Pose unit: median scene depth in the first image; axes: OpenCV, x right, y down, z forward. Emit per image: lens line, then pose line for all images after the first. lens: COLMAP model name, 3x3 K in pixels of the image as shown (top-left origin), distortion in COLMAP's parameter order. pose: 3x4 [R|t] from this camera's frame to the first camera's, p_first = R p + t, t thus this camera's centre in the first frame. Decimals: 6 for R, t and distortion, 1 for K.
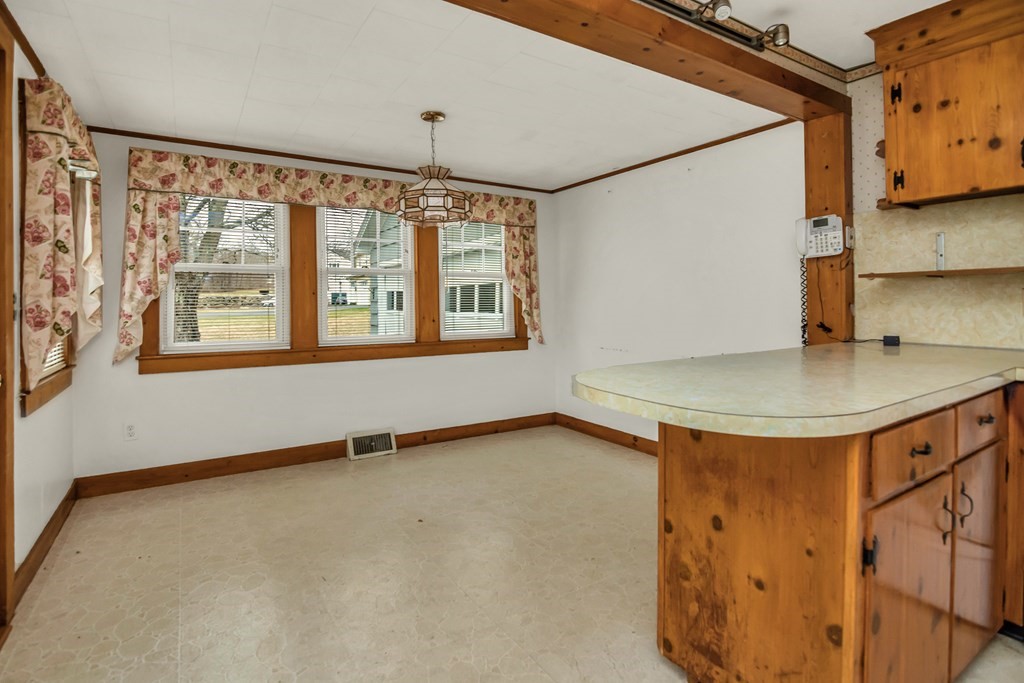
lens RADIAL K [[510.9, 0, 526.2], [0, 510.9, 294.3], [0, 0, 1]] dist [-0.006555, -0.010847]
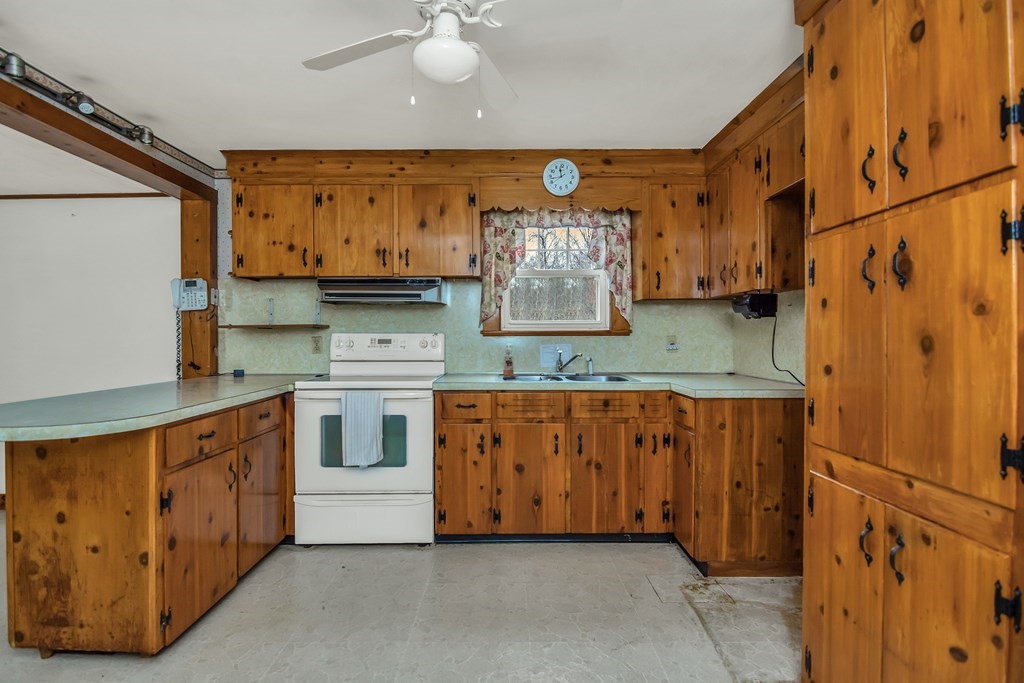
lens RADIAL K [[510.9, 0, 502.0], [0, 510.9, 333.6], [0, 0, 1]] dist [-0.006555, -0.010847]
pose [[0.563557, 0.006528, 0.826051, -0.032338], [-0.002424, 0.999978, -0.006249, -0.010703], [-0.826074, 0.001519, 0.563560, -0.372238]]
